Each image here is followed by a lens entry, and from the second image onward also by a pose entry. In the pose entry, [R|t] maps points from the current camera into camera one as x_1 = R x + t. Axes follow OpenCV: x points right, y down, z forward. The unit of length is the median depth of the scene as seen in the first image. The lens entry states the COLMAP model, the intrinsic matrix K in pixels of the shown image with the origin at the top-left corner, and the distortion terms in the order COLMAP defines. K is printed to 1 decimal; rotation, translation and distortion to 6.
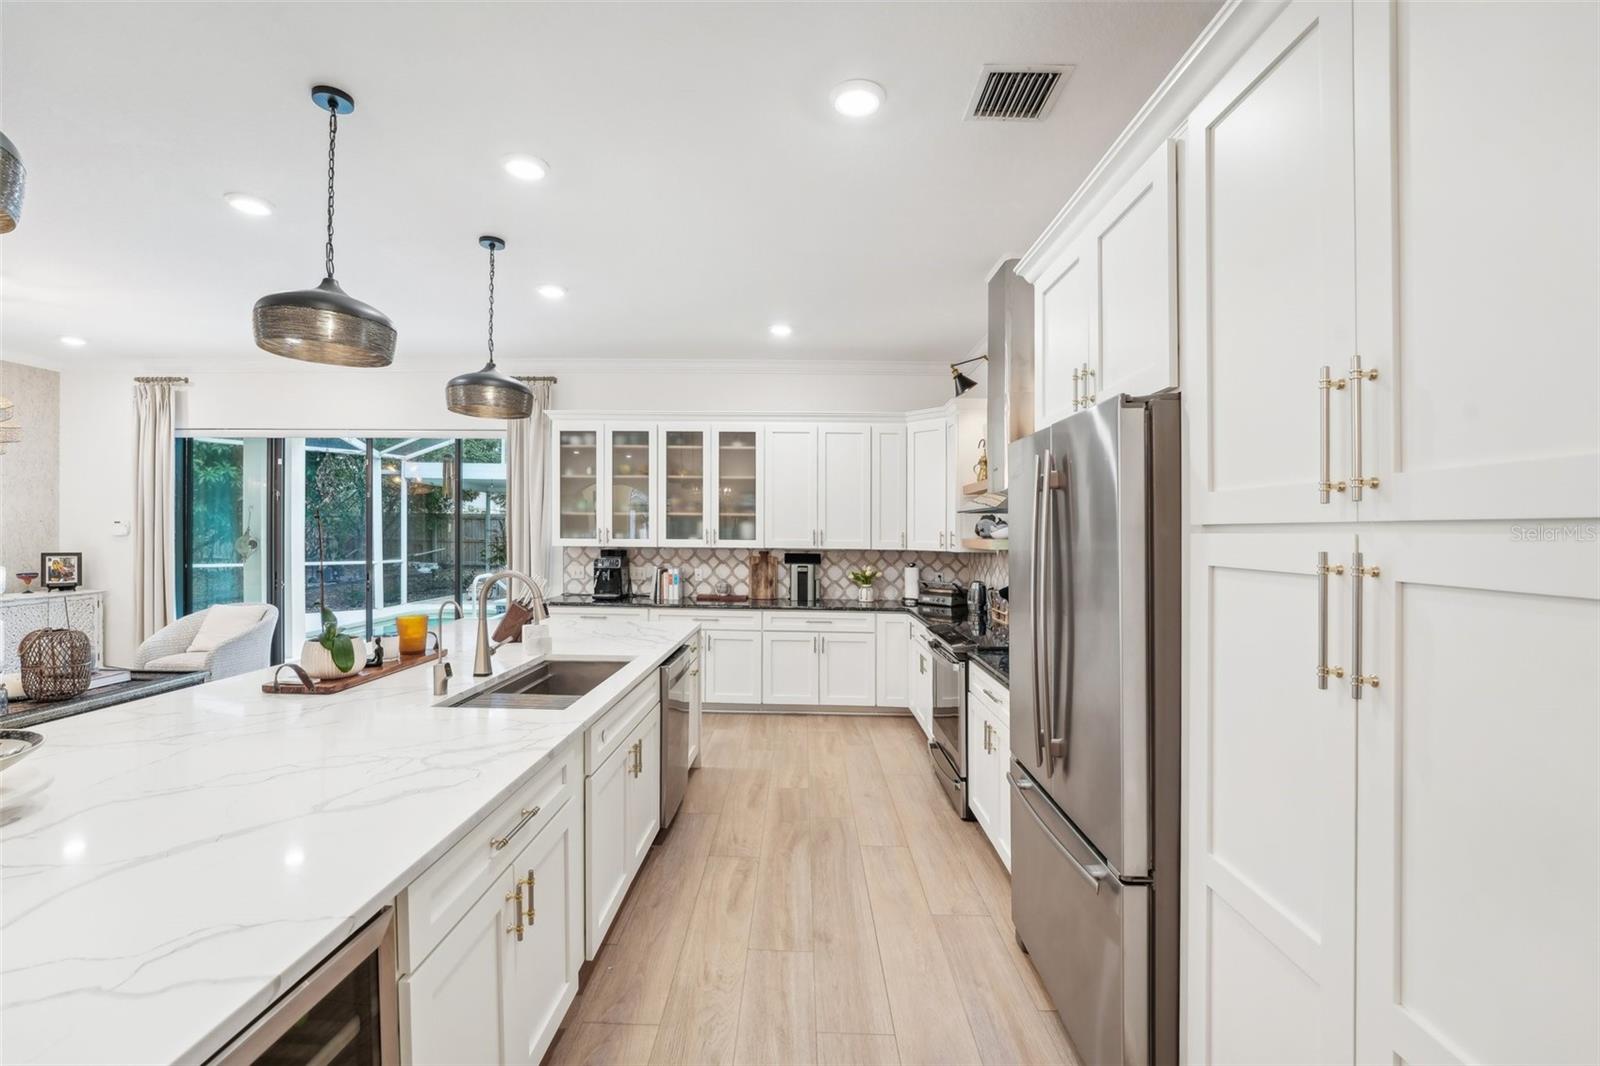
lens RADIAL K [[672.1, 0, 798.2], [0, 672.1, 545.3], [0, 0, 1]] dist [-0.036975, 0.008449]
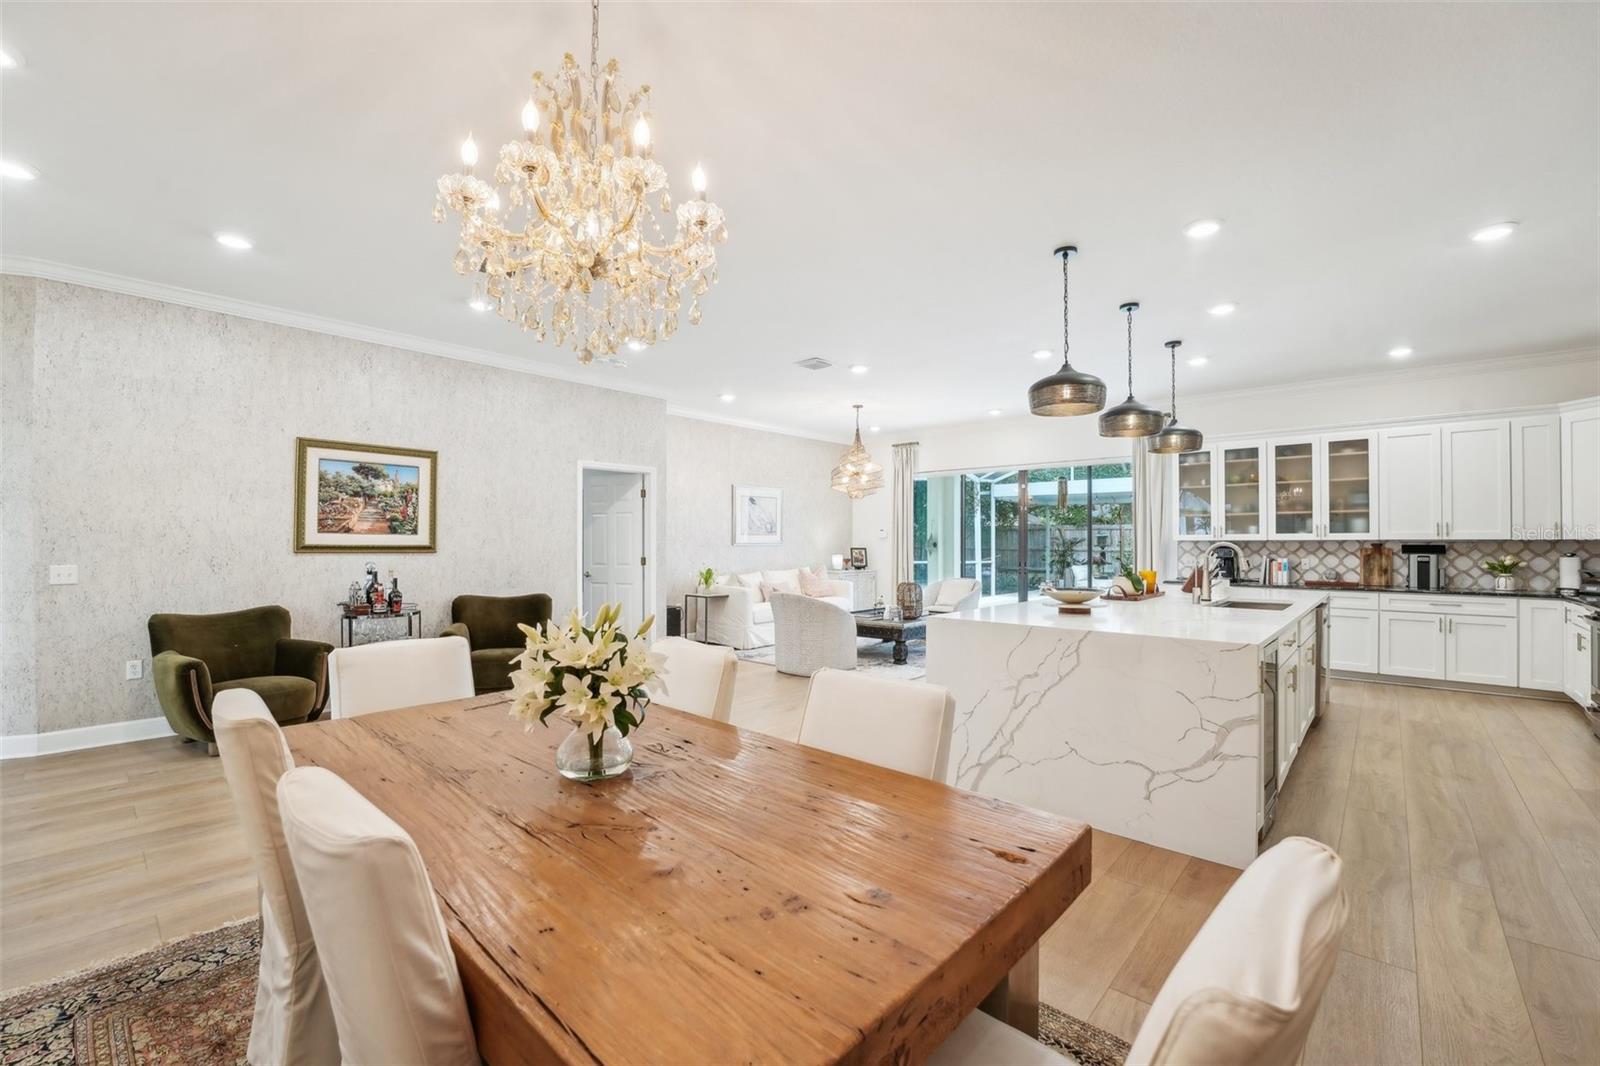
lens RADIAL K [[672.1, 0, 798.2], [0, 672.1, 545.3], [0, 0, 1]] dist [-0.036975, 0.008449]
pose [[0.747852, -0.007956, -0.663817, -0.048254], [-0.005069, 0.999831, -0.017694, 0.037807], [0.663846, 0.016597, 0.747685, -0.477094]]
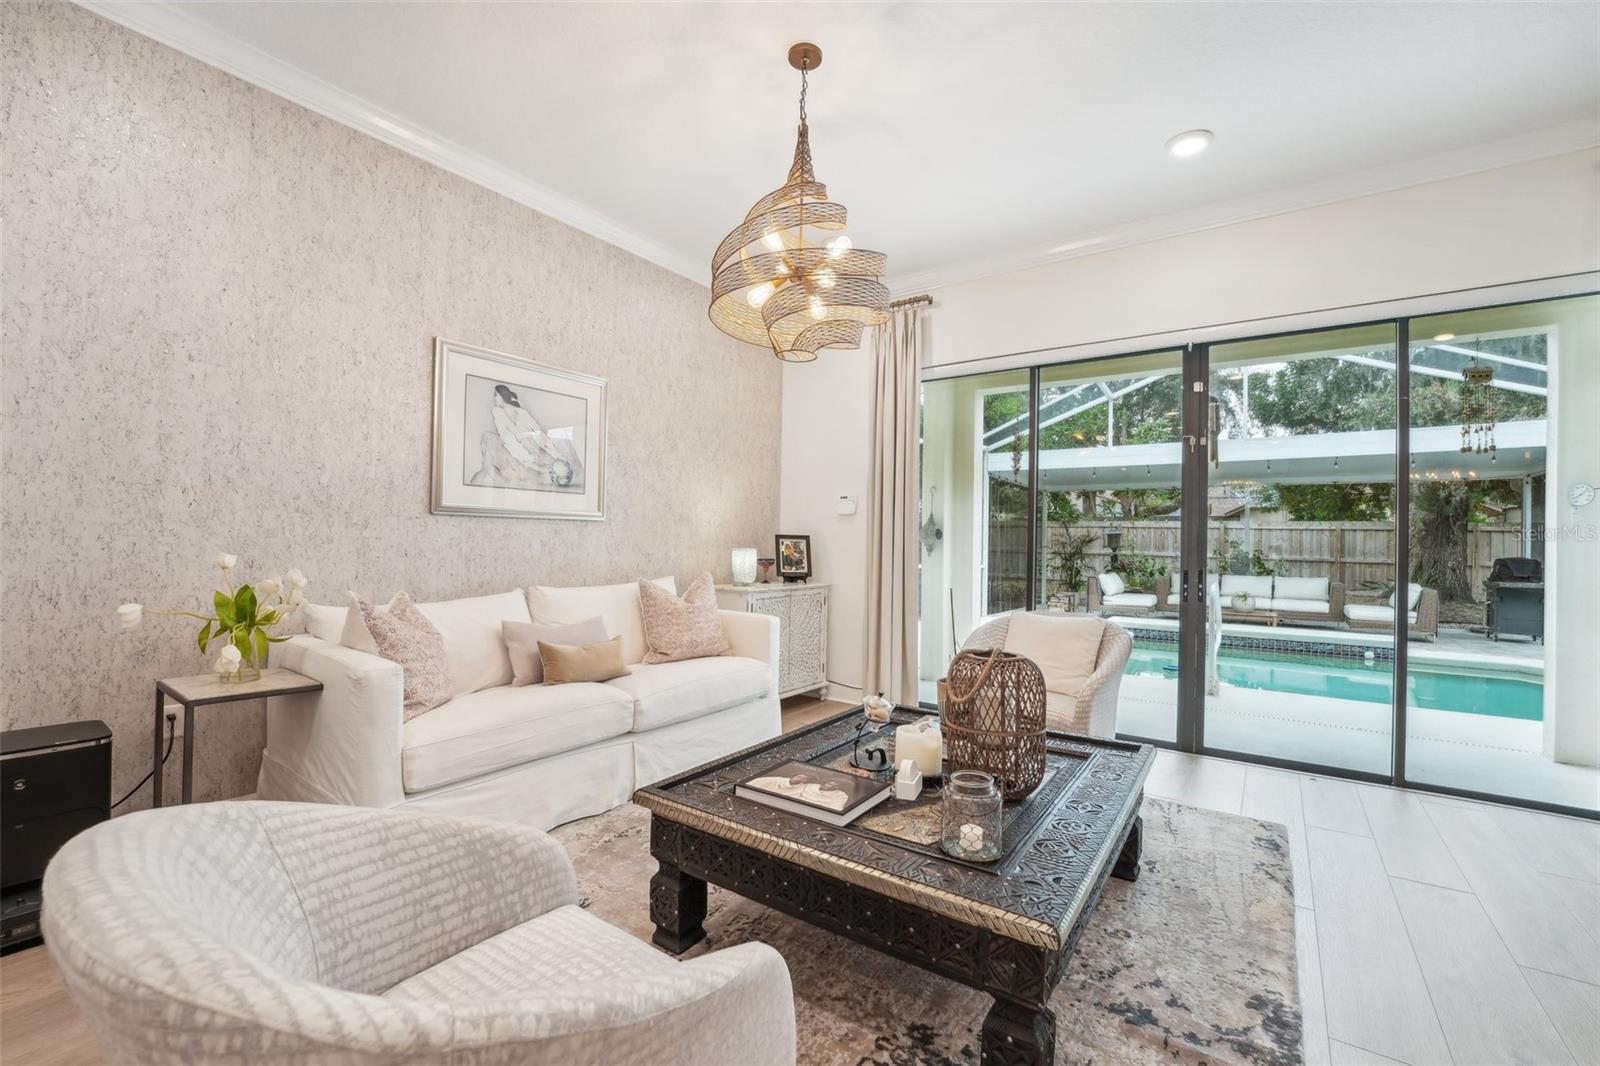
lens RADIAL K [[669.8, 0, 797.7], [0, 669.8, 529.4], [0, 0, 1]] dist [-0.026473, 0.000279]
pose [[0.814745, -0.009926, -0.579734, -0.656584], [-0.019101, 0.998851, -0.043947, 0.041491], [0.579504, 0.046879, 0.813620, 0.331912]]
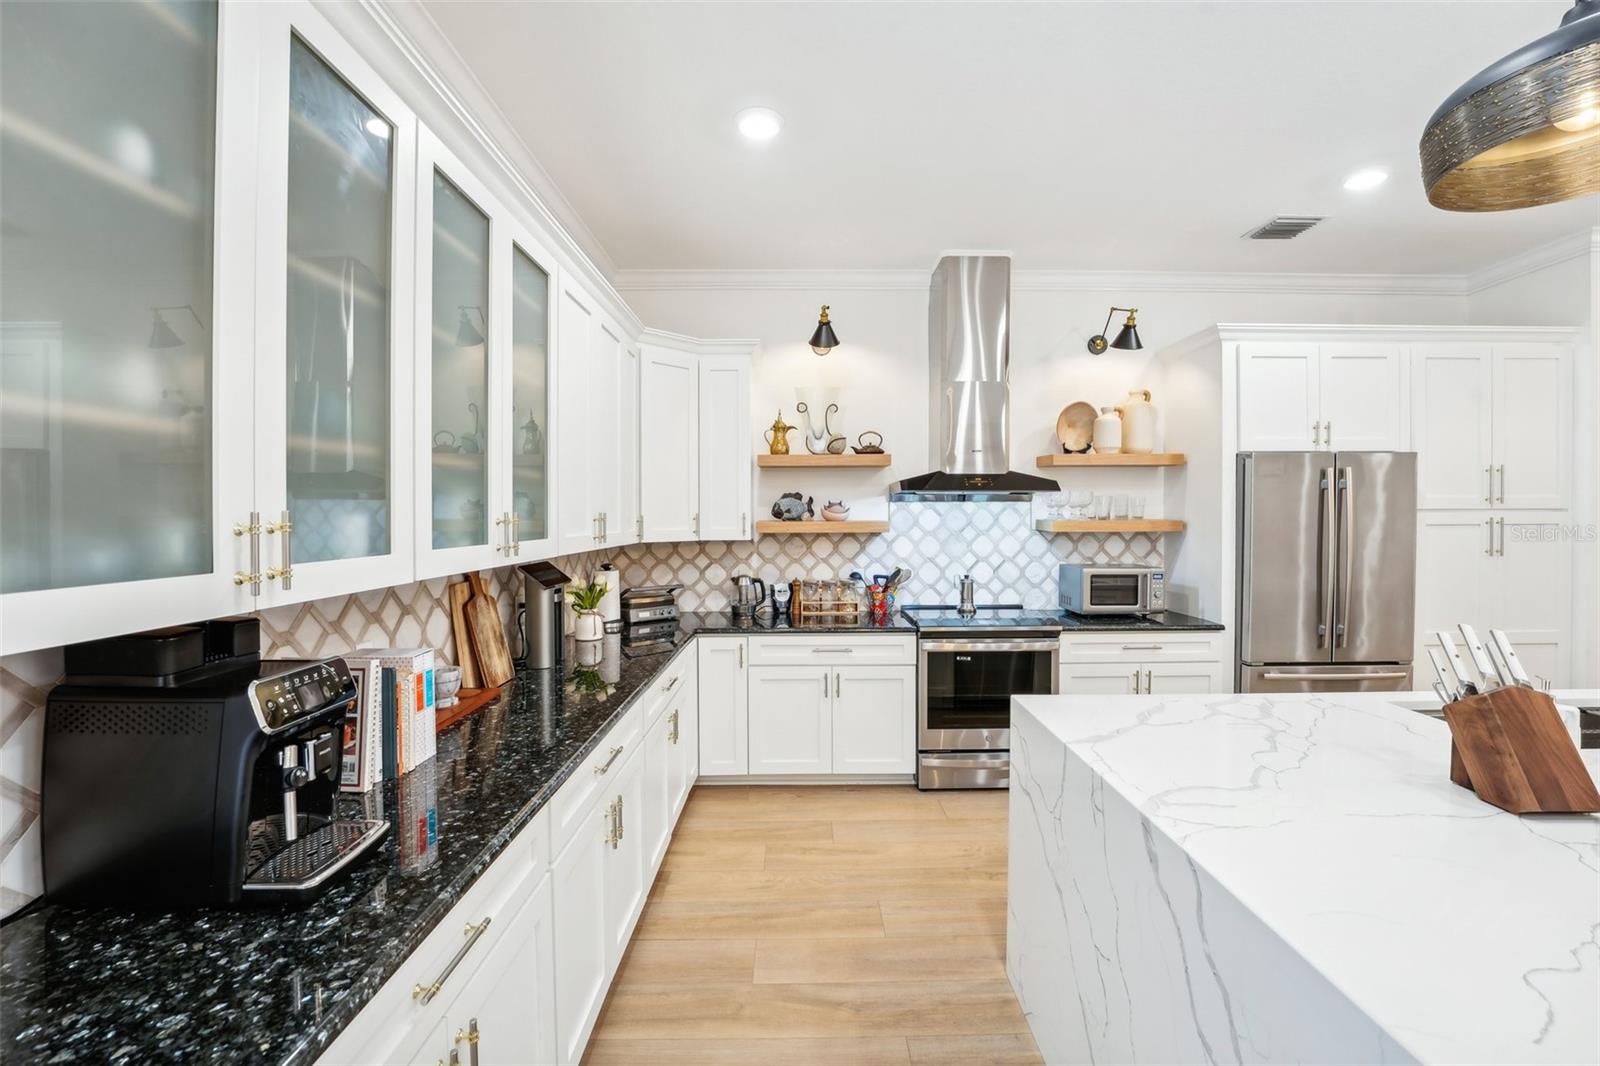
lens RADIAL K [[669.8, 0, 797.7], [0, 669.8, 529.4], [0, 0, 1]] dist [-0.026473, 0.000279]
pose [[-0.010453, -0.032433, 0.999419, -0.469484], [0.023791, 0.999183, 0.032674, -0.022946], [-0.999662, 0.024119, -0.009673, 0.845523]]
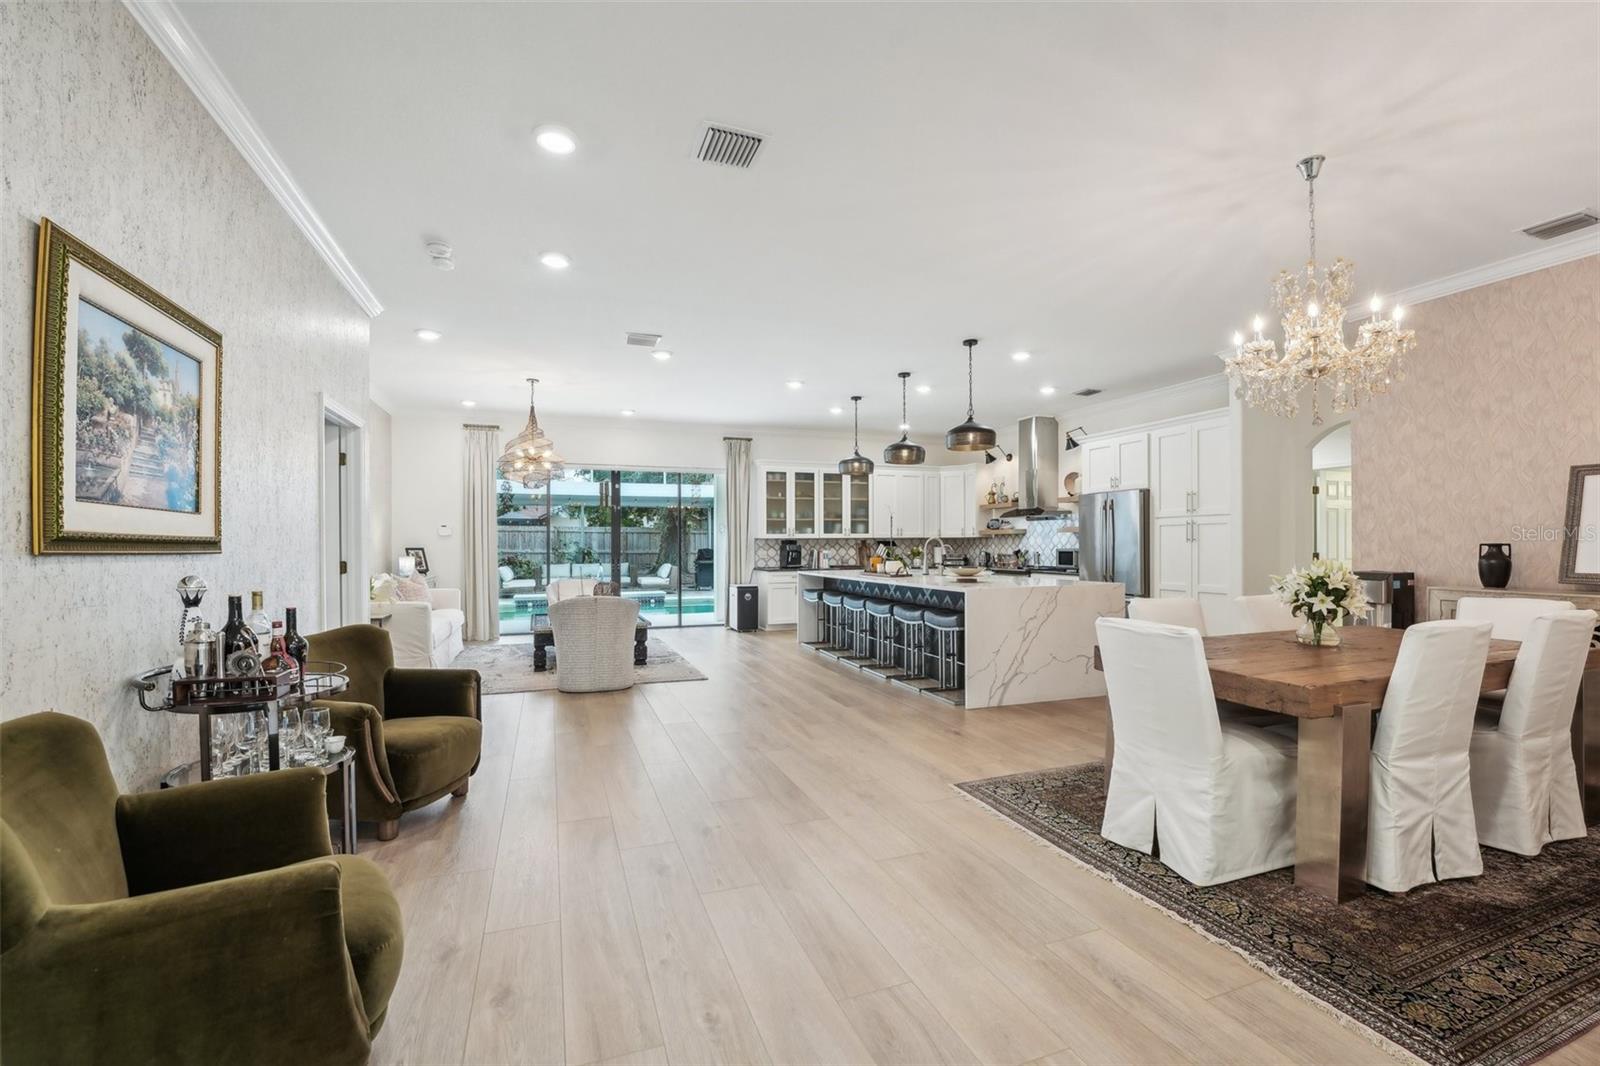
lens RADIAL K [[678.1, 0, 811.8], [0, 678.1, 554.8], [0, 0, 1]] dist [-0.021461, -0.000122]
pose [[0.929243, -0.022732, 0.368769, -0.887706], [0.023558, 0.999720, 0.002264, 0.042387], [-0.368717, 0.006584, 0.929518, -0.662114]]
